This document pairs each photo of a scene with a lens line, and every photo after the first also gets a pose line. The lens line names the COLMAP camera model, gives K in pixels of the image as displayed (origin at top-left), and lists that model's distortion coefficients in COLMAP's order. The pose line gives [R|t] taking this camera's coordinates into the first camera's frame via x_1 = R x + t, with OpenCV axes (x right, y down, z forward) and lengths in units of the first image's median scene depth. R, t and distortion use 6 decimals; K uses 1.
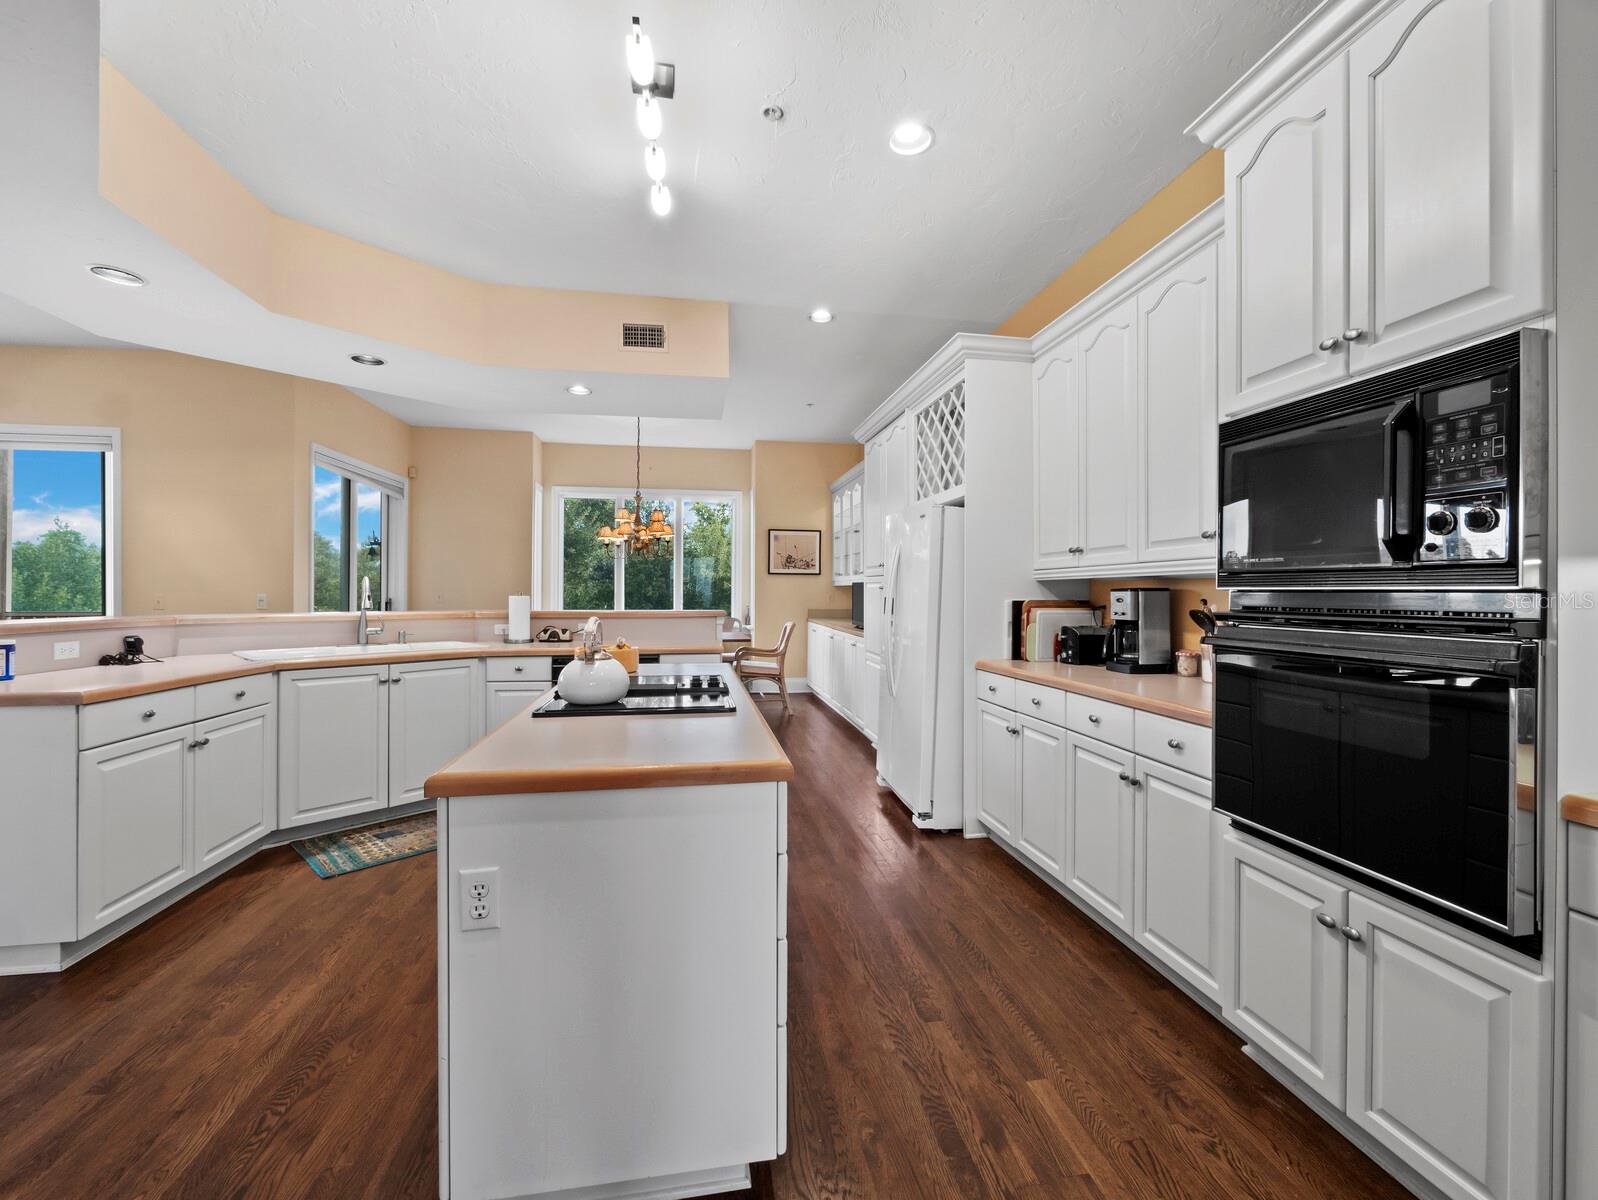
lens RADIAL K [[670.1, 0, 803.9], [0, 670.1, 588.4], [0, 0, 1]] dist [-0.000327, 0.000135]
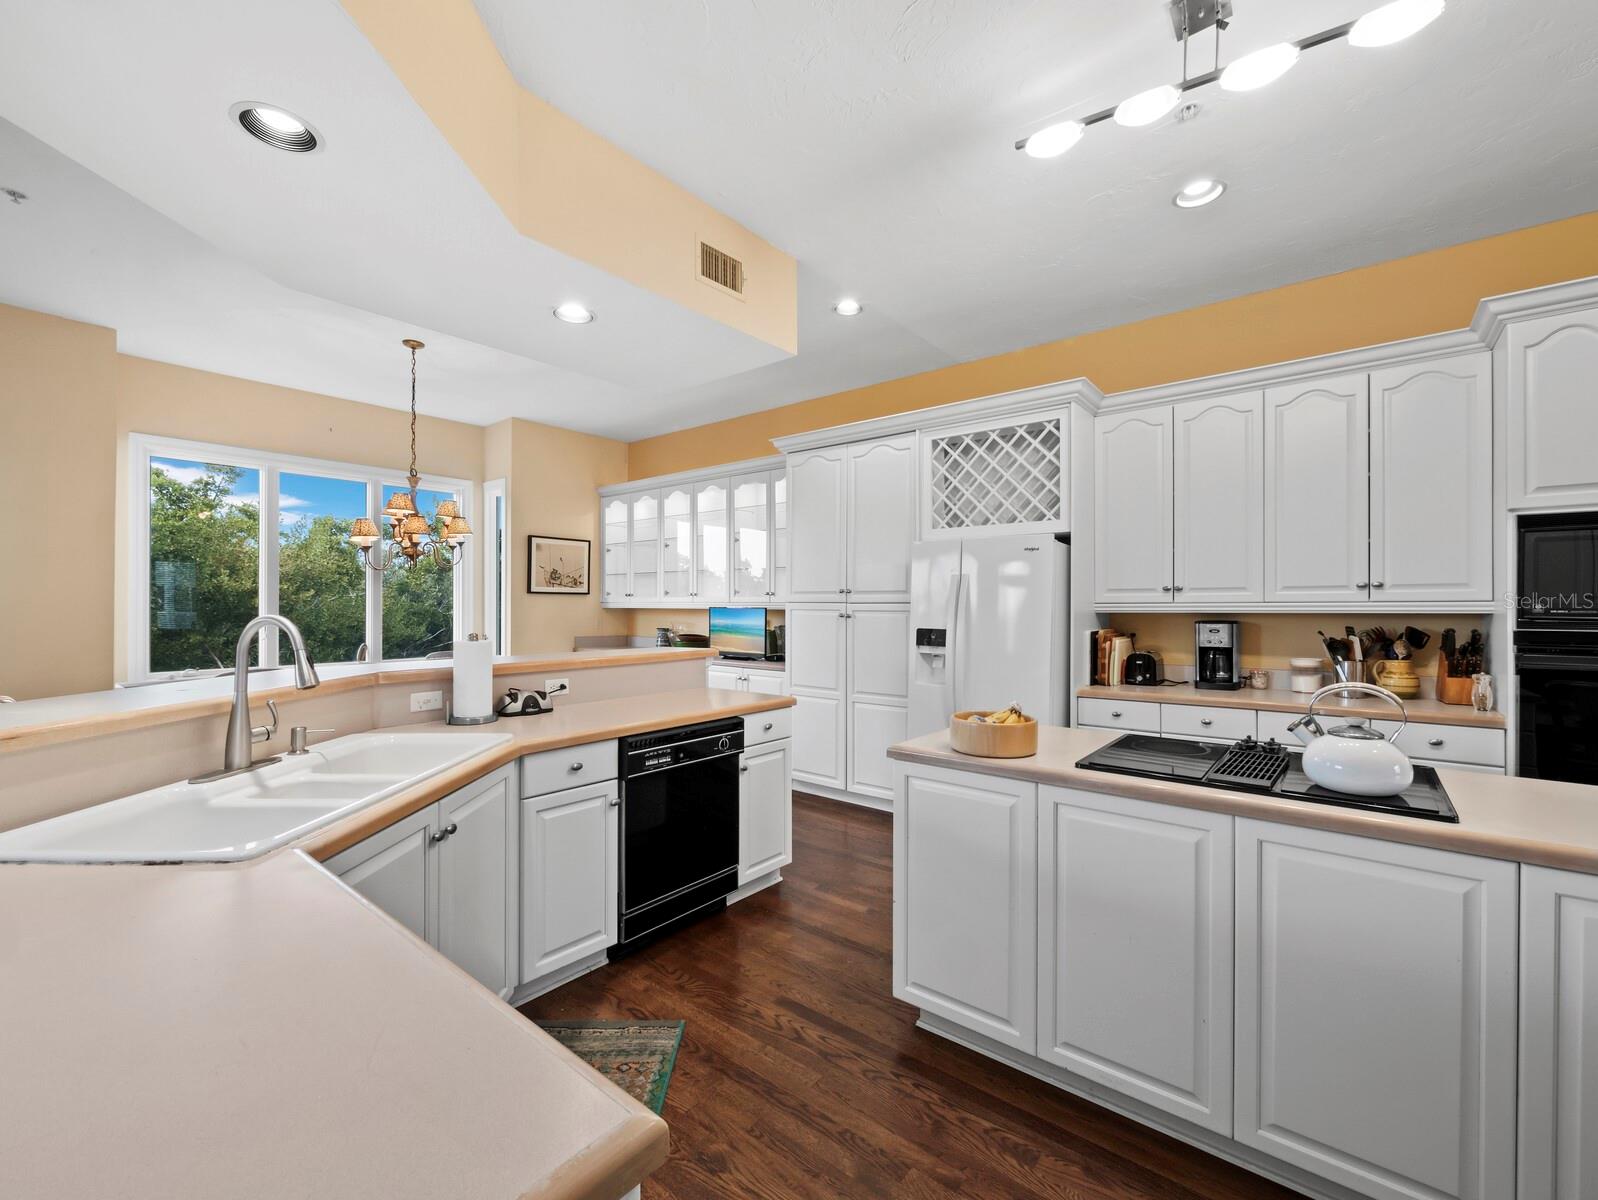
lens RADIAL K [[673.1, 0, 805.9], [0, 673.1, 604.9], [0, 0, 1]] dist [-0.007365, 0.000119]
pose [[0.753719, -0.001858, 0.657194, -0.387124], [-0.002376, 0.999982, 0.005552, -0.015468], [-0.657193, -0.005746, 0.753701, 0.246208]]
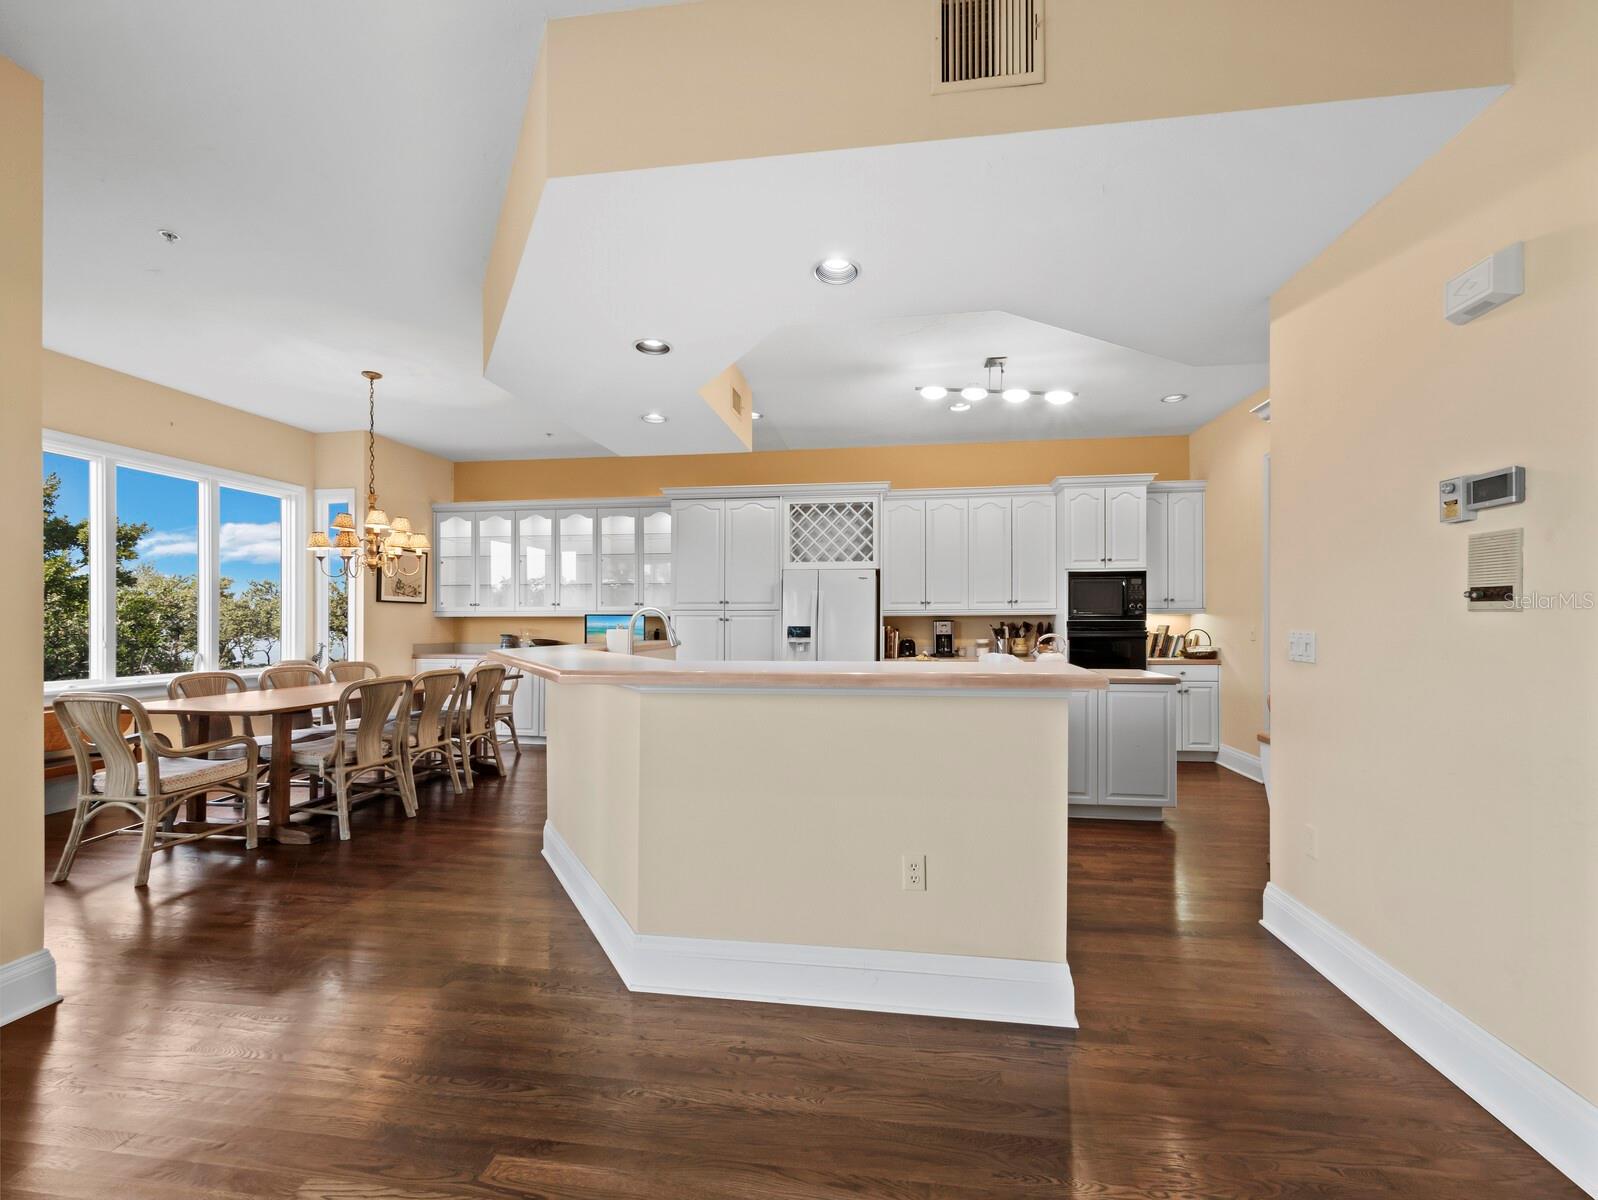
lens RADIAL K [[679.3, 0, 802.6], [0, 679.3, 623.6], [0, 0, 1]] dist [-0.006381, -0.000117]
pose [[0.313036, -0.006505, 0.949719, -0.798833], [-0.001573, 0.999972, 0.007368, -0.002388], [-0.949740, -0.003800, 0.313017, 0.319779]]
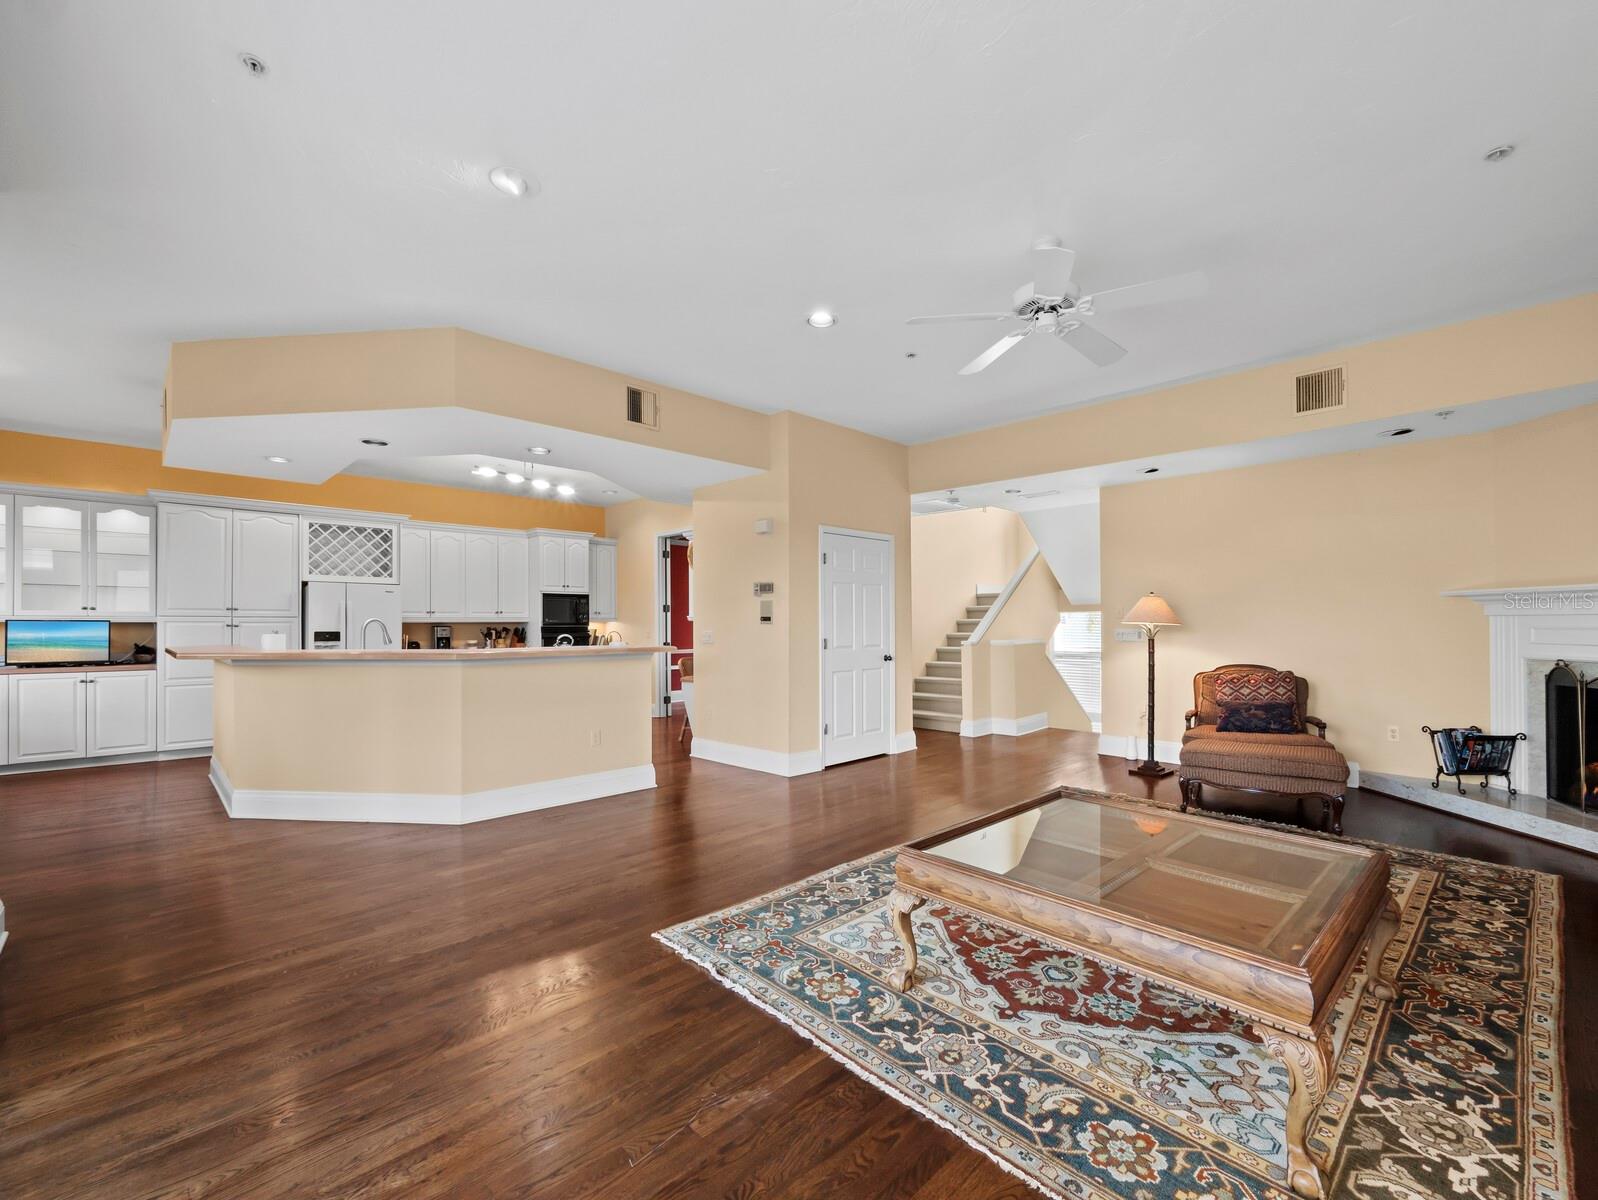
lens RADIAL K [[679.3, 0, 802.6], [0, 679.3, 623.6], [0, 0, 1]] dist [-0.006381, -0.000117]
pose [[-0.572508, -0.001187, 0.819898, -1.211985], [-0.002828, 0.999996, -0.000527, -0.005923], [-0.819894, -0.002620, -0.572509, 0.609784]]
